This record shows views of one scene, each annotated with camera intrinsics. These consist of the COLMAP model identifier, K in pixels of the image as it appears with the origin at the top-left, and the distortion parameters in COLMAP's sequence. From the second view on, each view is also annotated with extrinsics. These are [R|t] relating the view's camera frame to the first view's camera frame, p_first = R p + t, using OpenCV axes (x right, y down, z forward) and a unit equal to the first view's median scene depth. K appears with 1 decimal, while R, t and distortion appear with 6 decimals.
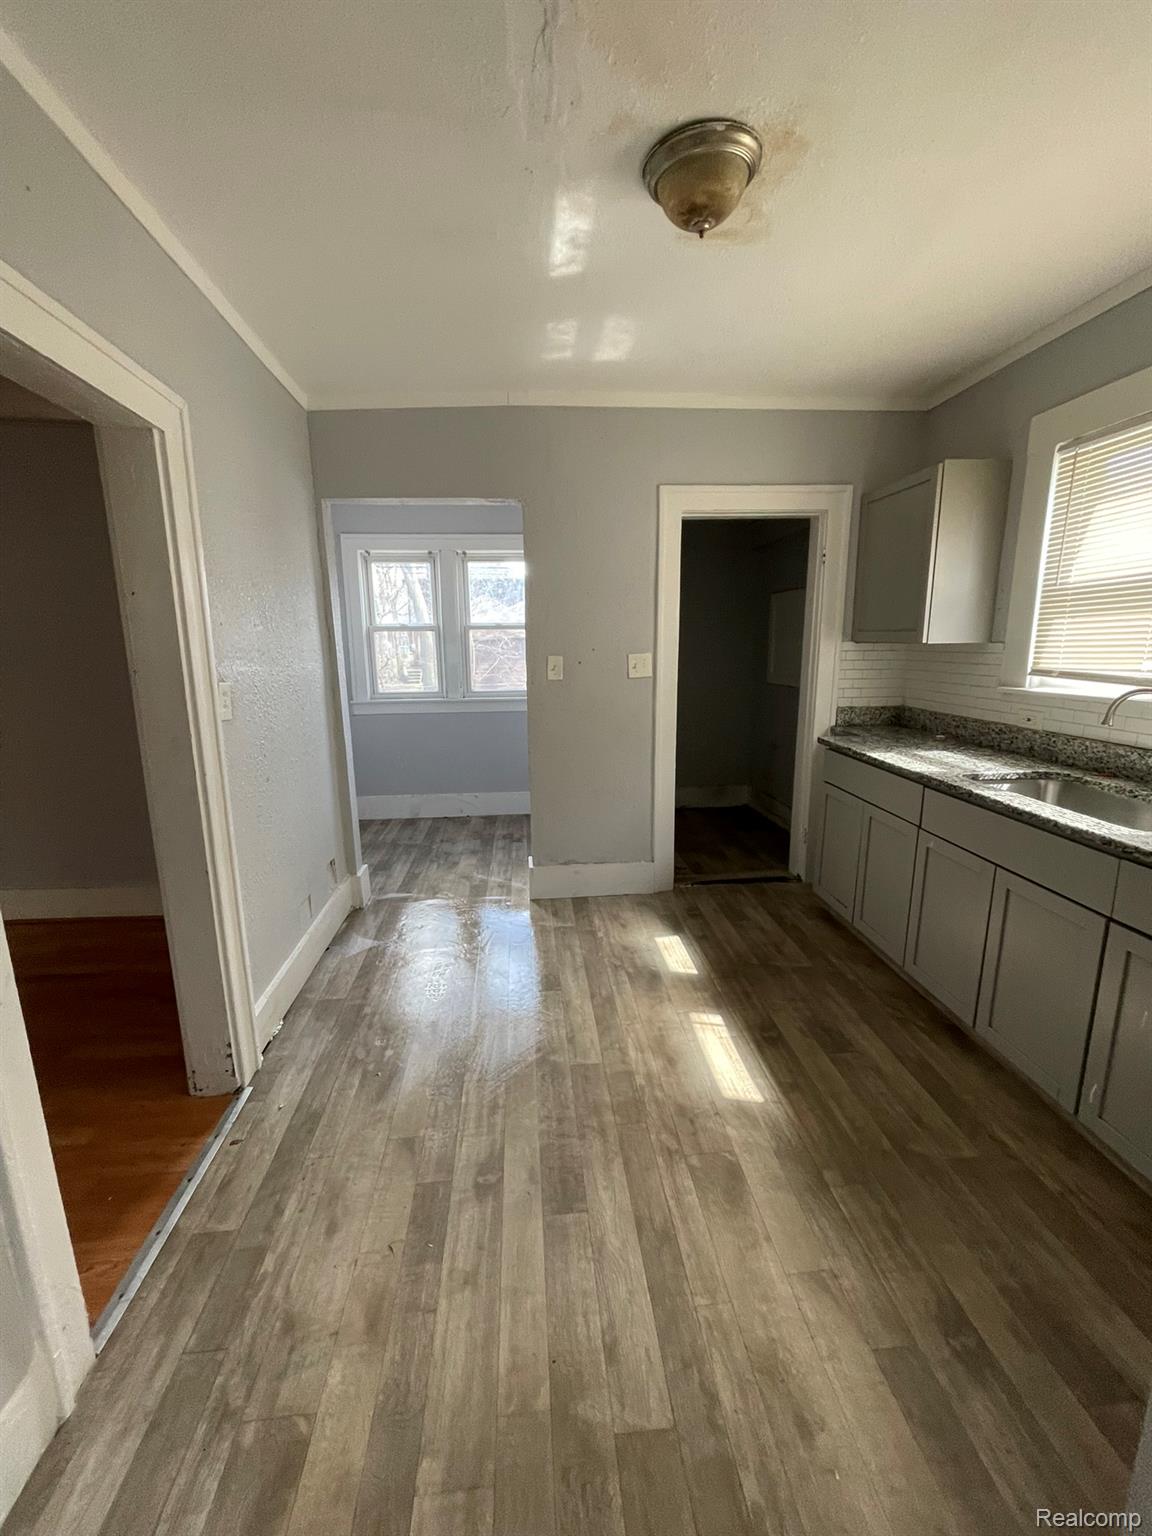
lens RADIAL K [[613.8, 0, 569.4], [0, 613.8, 762.4], [0, 0, 1]] dist [-0.013165, 0.004530]
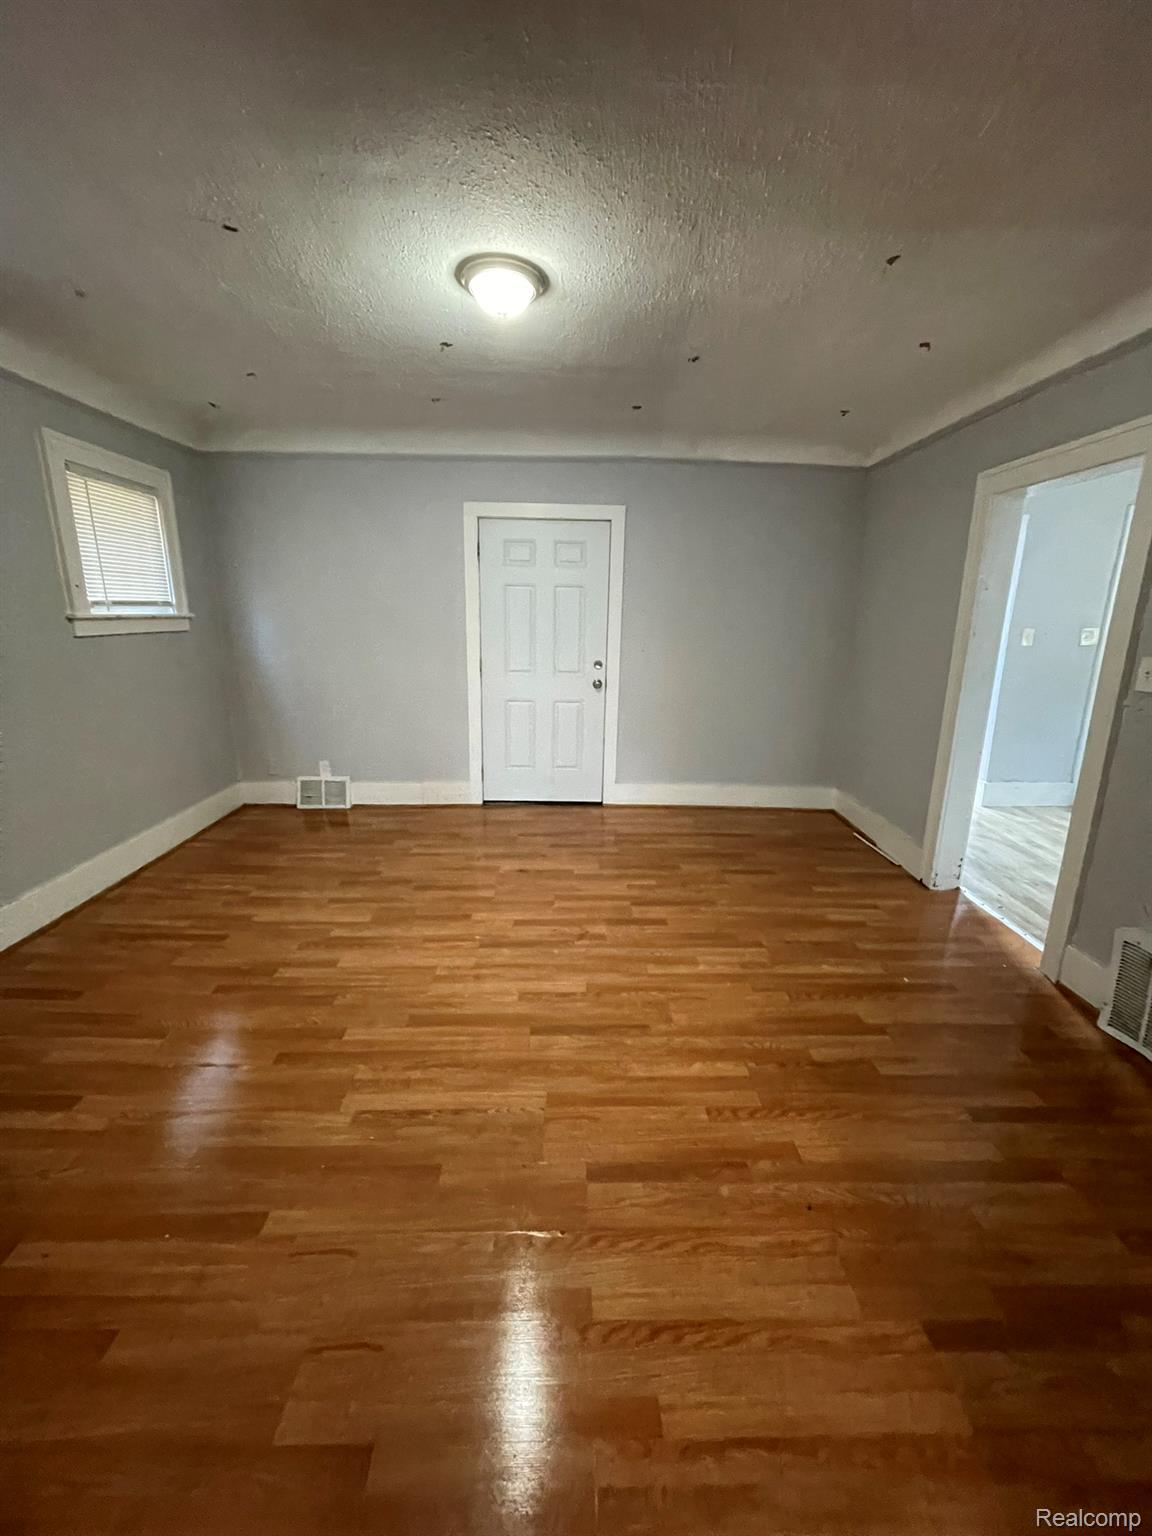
lens RADIAL K [[613.8, 0, 569.4], [0, 613.8, 762.4], [0, 0, 1]] dist [-0.013165, 0.004530]
pose [[0.996803, 0.041535, -0.068247, -1.057942], [-0.038824, 0.998421, 0.040590, 0.123882], [0.069826, -0.037811, 0.996842, -0.497271]]
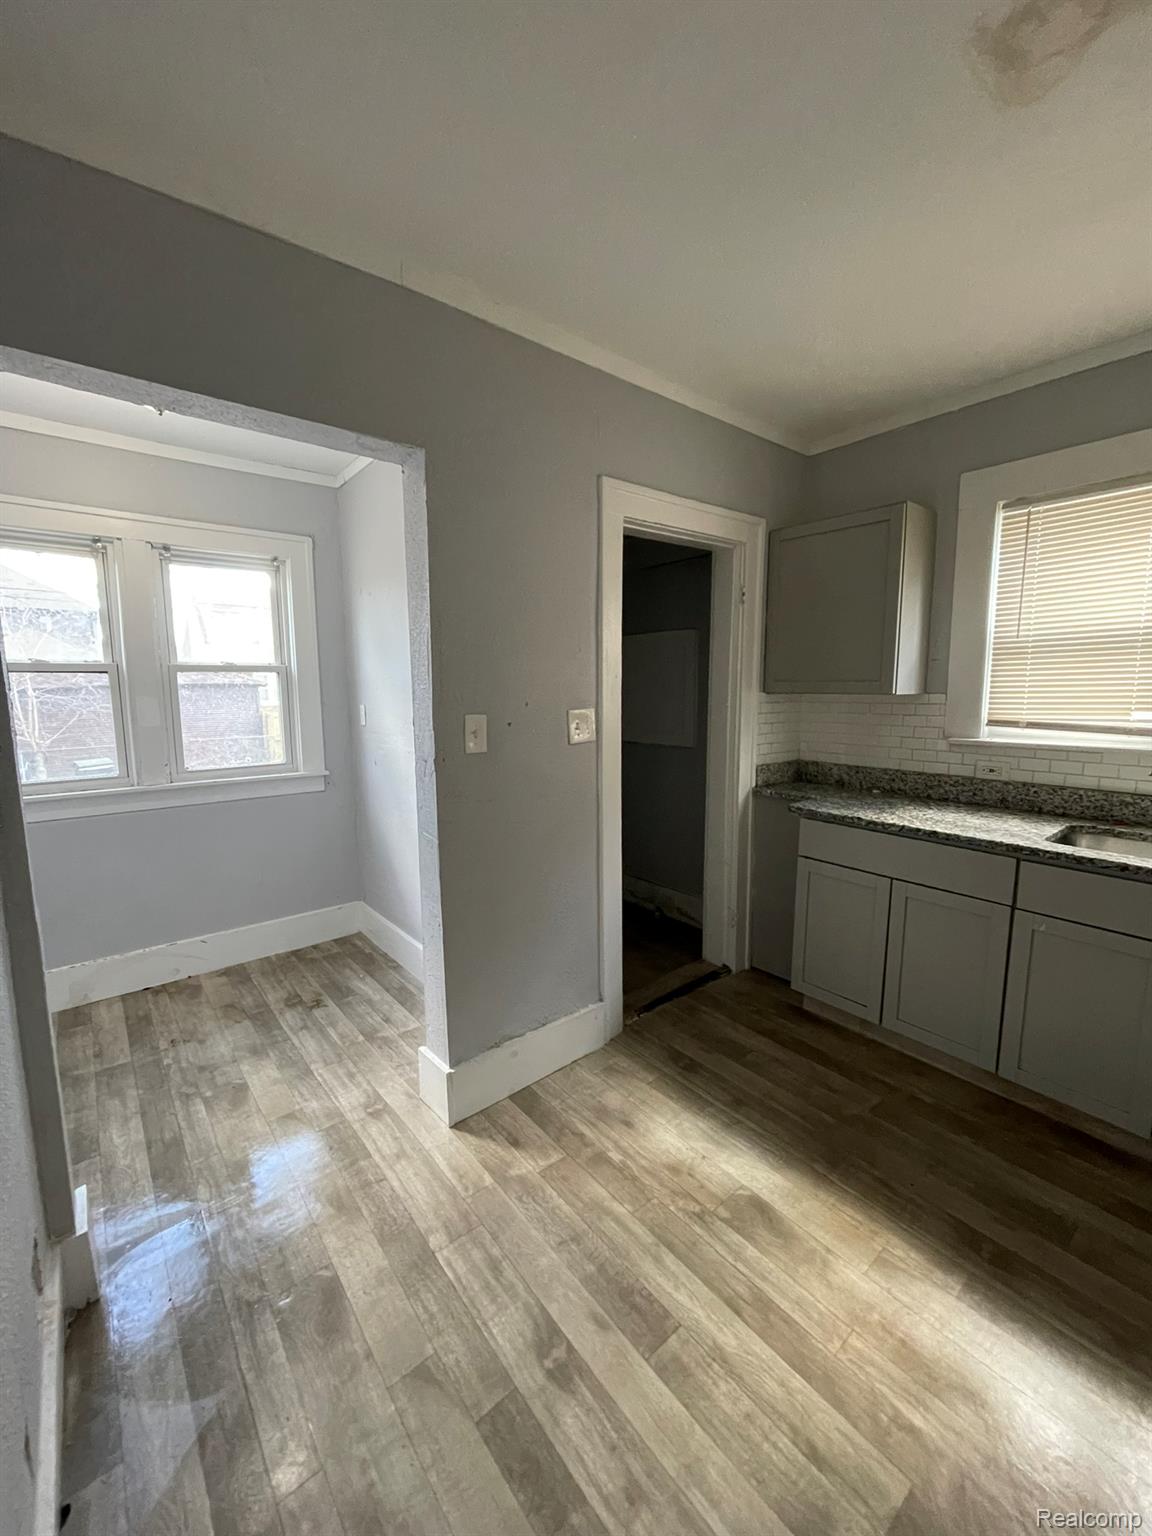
lens RADIAL K [[613.8, 0, 569.4], [0, 613.8, 762.4], [0, 0, 1]] dist [-0.013165, 0.004530]
pose [[0.823841, -0.062082, 0.563411, -0.329856], [0.106193, 0.993289, -0.045828, -0.098623], [-0.556785, 0.097585, 0.824904, 0.500997]]
